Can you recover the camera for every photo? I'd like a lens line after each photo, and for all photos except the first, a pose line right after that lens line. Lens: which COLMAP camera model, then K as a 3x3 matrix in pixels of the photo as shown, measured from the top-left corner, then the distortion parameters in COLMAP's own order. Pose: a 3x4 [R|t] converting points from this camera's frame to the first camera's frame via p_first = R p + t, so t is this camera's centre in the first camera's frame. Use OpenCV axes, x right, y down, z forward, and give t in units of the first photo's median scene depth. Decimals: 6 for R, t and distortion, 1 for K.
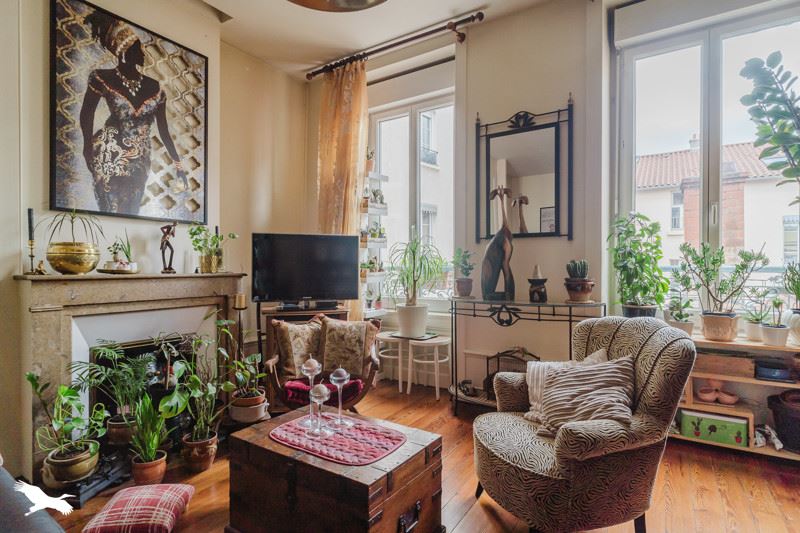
lens RADIAL K [[423.6, 0, 397.1], [0, 423.6, 268.0], [0, 0, 1]] dist [0.000464, -0.000023]
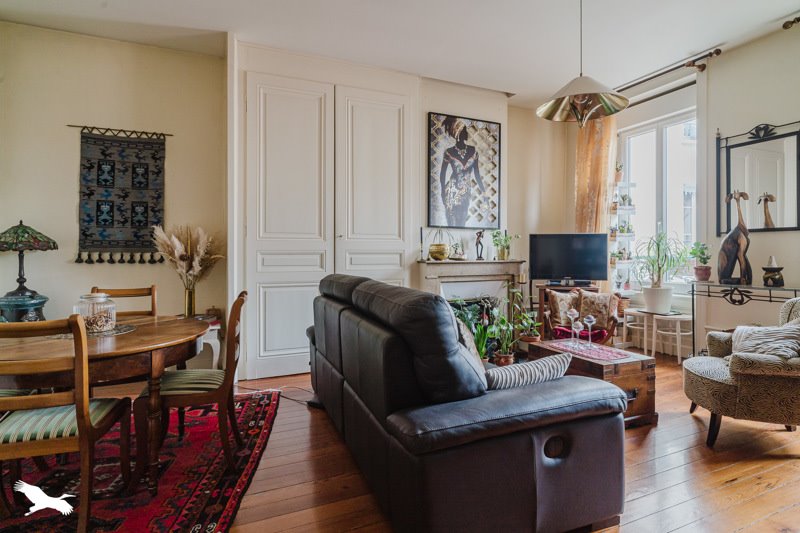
lens RADIAL K [[414.1, 0, 397.4], [0, 414.1, 252.8], [0, 0, 1]] dist [0.000335, -0.000217]
pose [[0.833185, -0.000920, -0.552994, 0.088625], [-0.000939, 0.999995, -0.003079, -0.010226], [0.552994, 0.003084, 0.833179, -0.516717]]
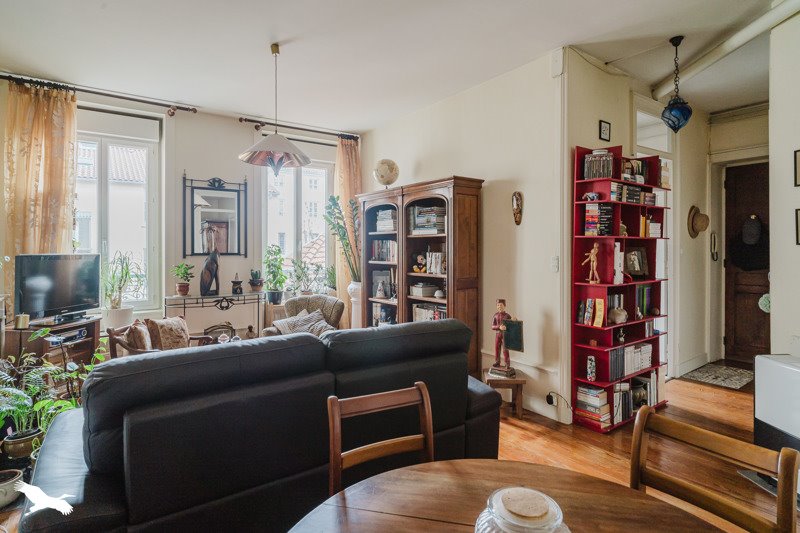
lens RADIAL K [[414.1, 0, 397.4], [0, 414.1, 252.8], [0, 0, 1]] dist [0.000335, -0.000217]
pose [[0.368665, -0.005270, 0.929547, -0.943703], [0.004064, 0.999984, 0.004057, -0.087453], [-0.929554, 0.002282, 0.368680, -0.231238]]
